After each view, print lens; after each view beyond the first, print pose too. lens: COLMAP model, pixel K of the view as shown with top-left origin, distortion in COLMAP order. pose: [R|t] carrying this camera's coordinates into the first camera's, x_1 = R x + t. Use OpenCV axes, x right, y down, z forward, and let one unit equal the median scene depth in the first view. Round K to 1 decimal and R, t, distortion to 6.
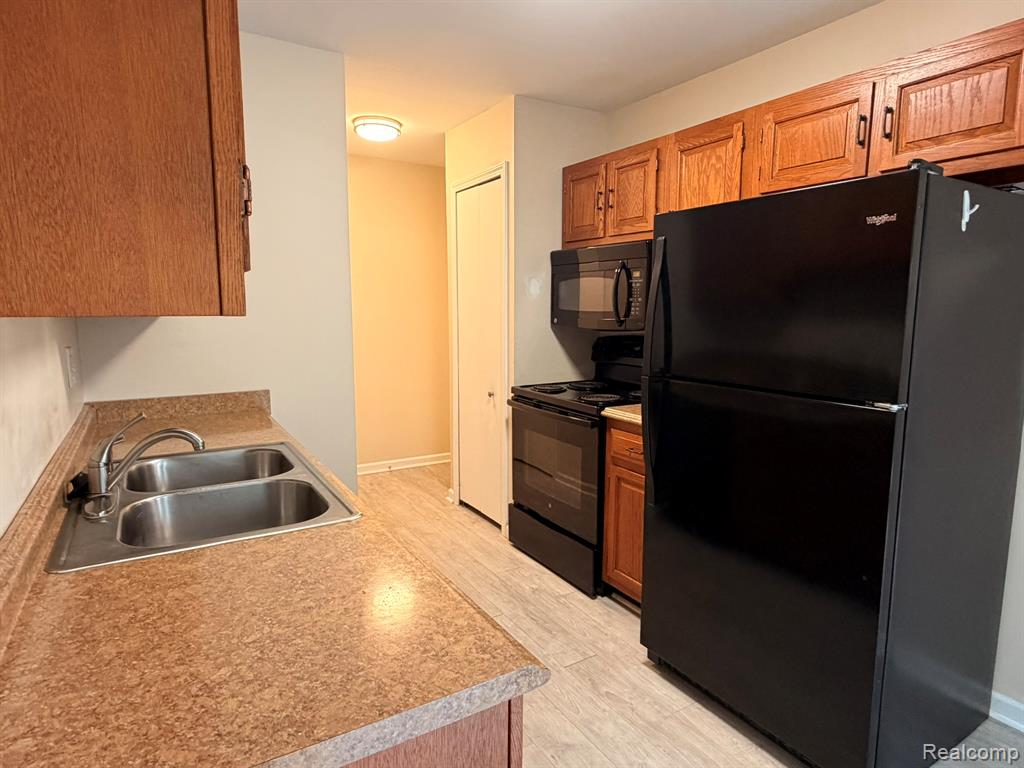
lens RADIAL K [[597.4, 0, 512.0], [0, 597.4, 384.0], [0, 0, 1]] dist [0.002631, 0.000079]
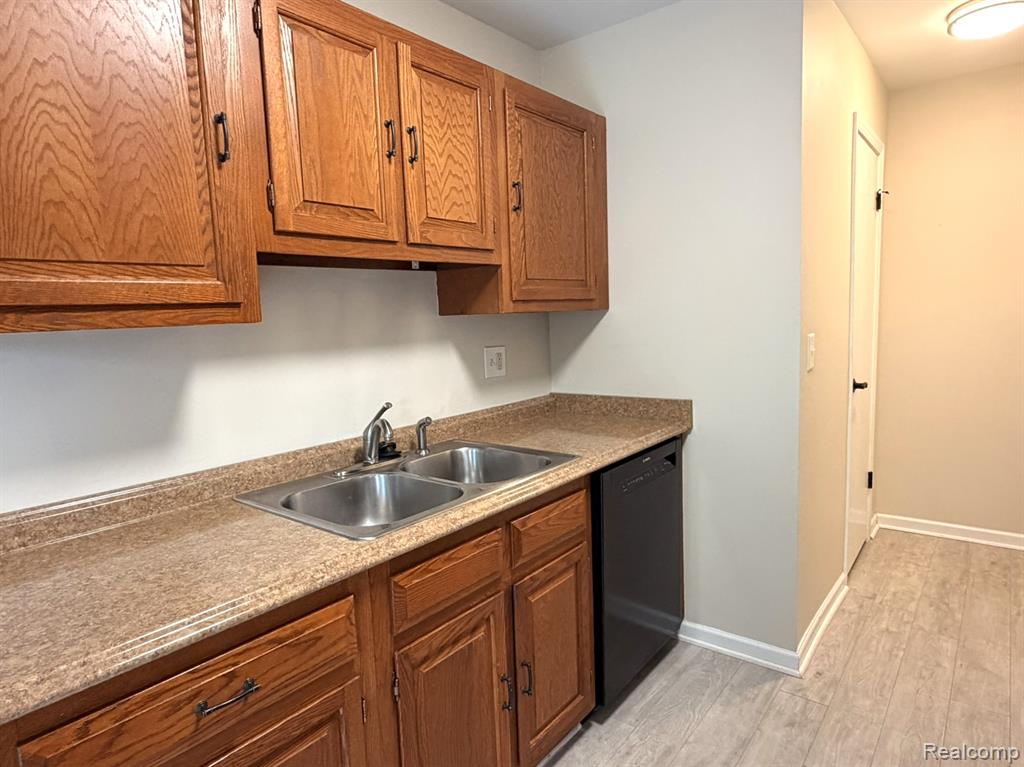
lens RADIAL K [[615.0, 0, 512.0], [0, 615.0, 383.5], [0, 0, 1]] dist [0.007930, 0.003031]
pose [[0.325788, 0.086570, -0.941471, 0.385499], [-0.077647, 0.994885, 0.064613, -0.056065], [0.942249, 0.052053, 0.330843, 0.479308]]
